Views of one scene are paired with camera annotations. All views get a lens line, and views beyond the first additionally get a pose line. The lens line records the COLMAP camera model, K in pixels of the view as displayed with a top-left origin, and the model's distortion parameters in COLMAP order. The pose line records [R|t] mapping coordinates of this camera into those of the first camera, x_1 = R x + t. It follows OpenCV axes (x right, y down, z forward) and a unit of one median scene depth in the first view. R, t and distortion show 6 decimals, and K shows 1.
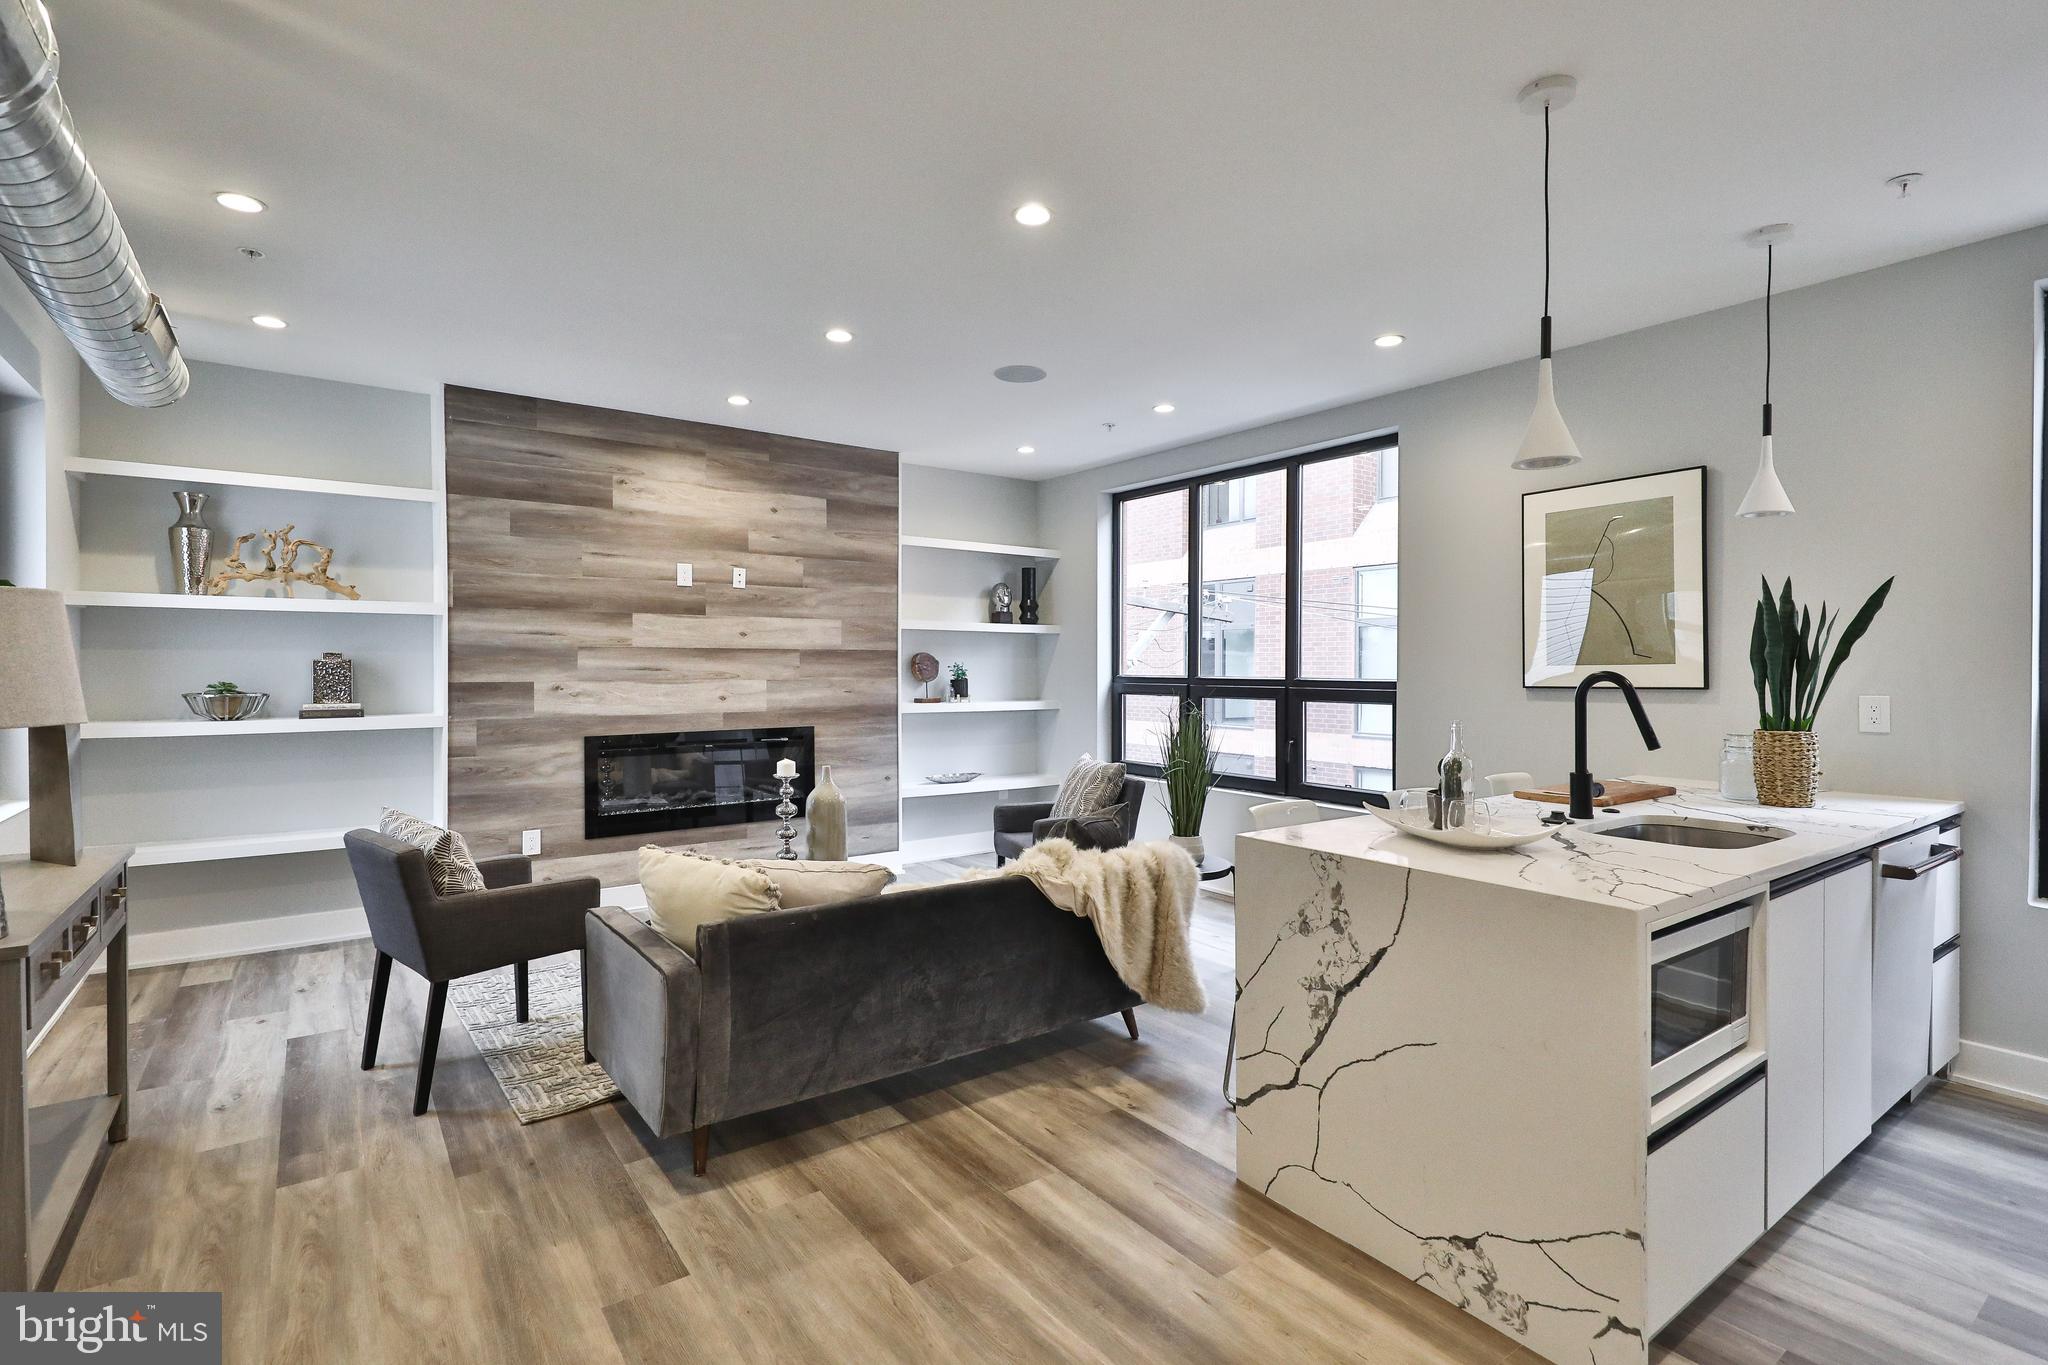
lens RADIAL K [[964.4, 0, 1026.5], [0, 964.4, 672.7], [0, 0, 1]] dist [0.015530, 0.000149]
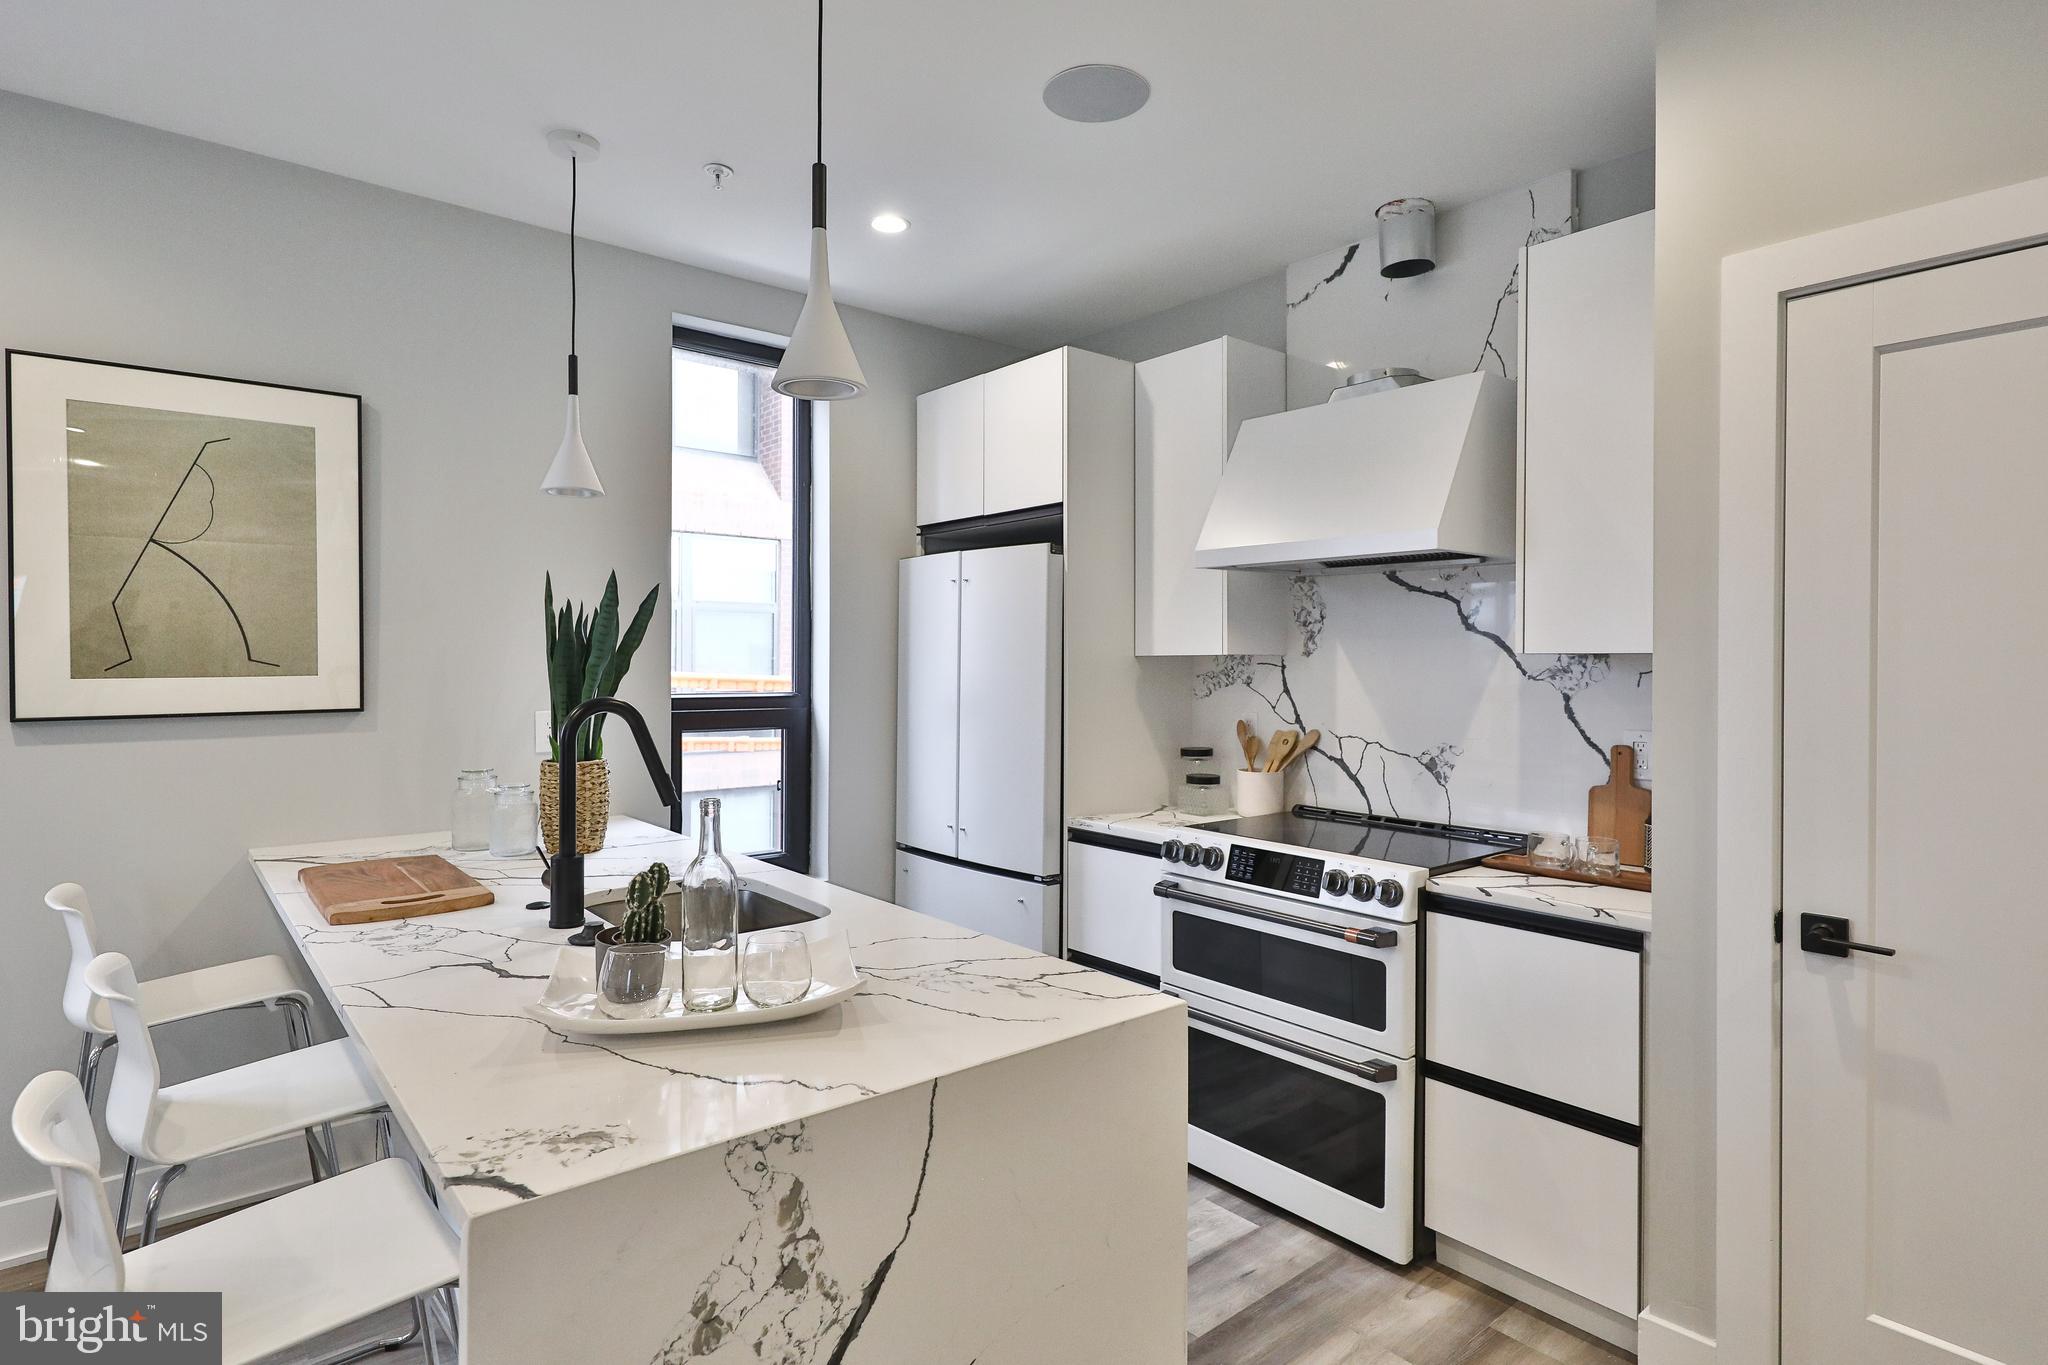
lens RADIAL K [[1066.9, 0, 1029.1], [0, 1066.9, 665.0], [0, 0, 1]] dist [0.002839, 0.000451]
pose [[-0.076695, -0.003973, 0.997047, -0.090190], [0.001211, 0.999991, 0.004078, -0.014505], [-0.997054, 0.001520, -0.076690, 0.431676]]
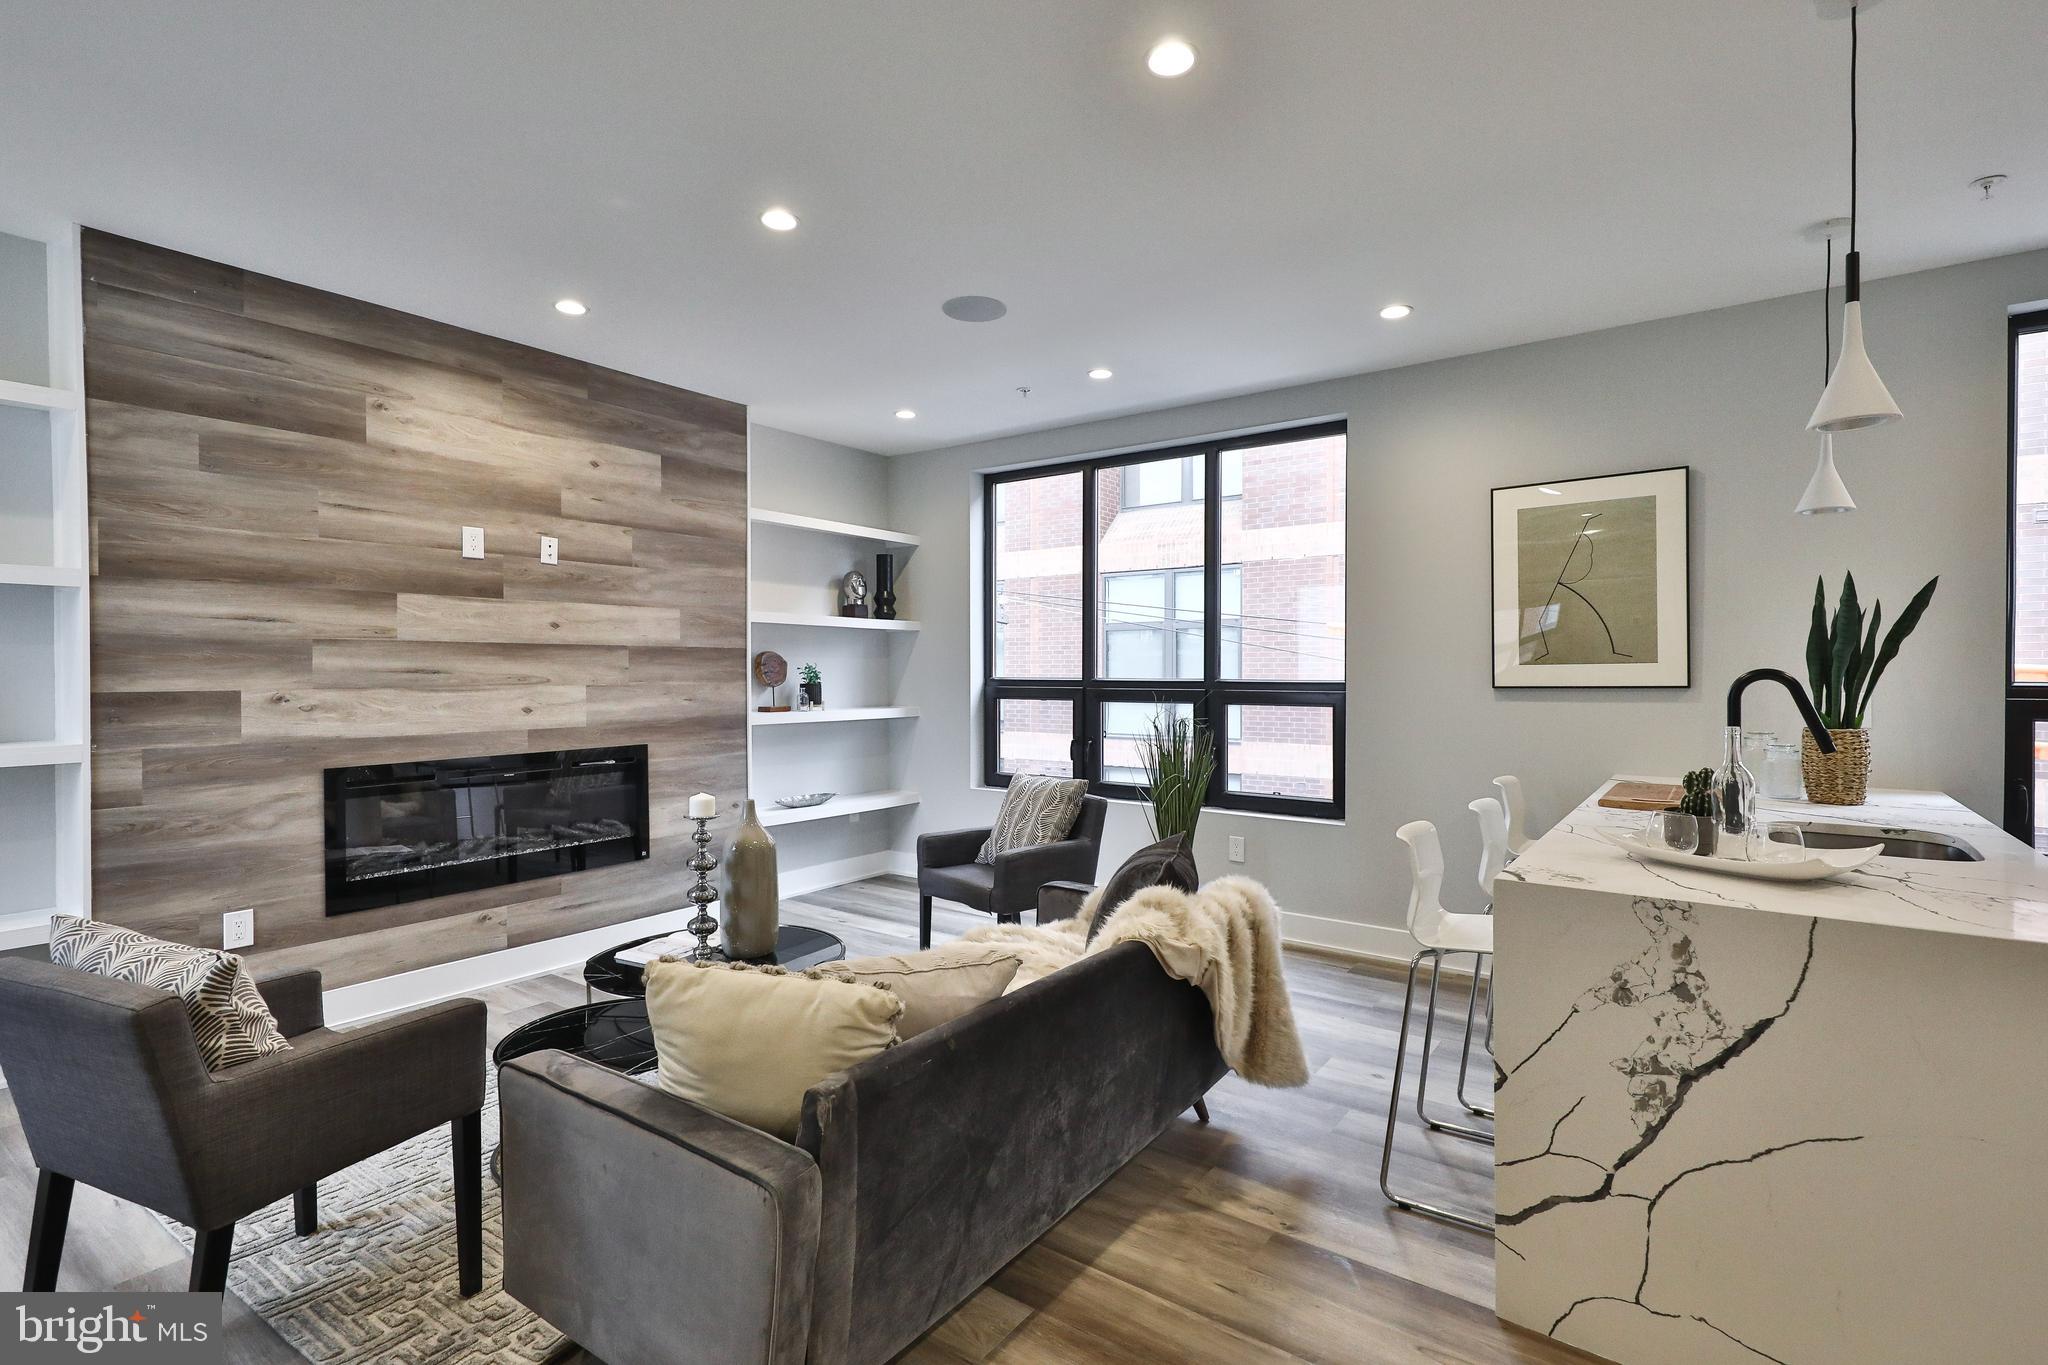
lens RADIAL K [[957.6, 0, 1029.4], [0, 957.6, 678.7], [0, 0, 1]] dist [0.014714, -0.005485]
pose [[0.951170, -0.004685, 0.308631, -0.197544], [0.003896, 0.999987, 0.003176, 0.001294], [-0.308642, -0.001818, 0.951176, 0.195755]]
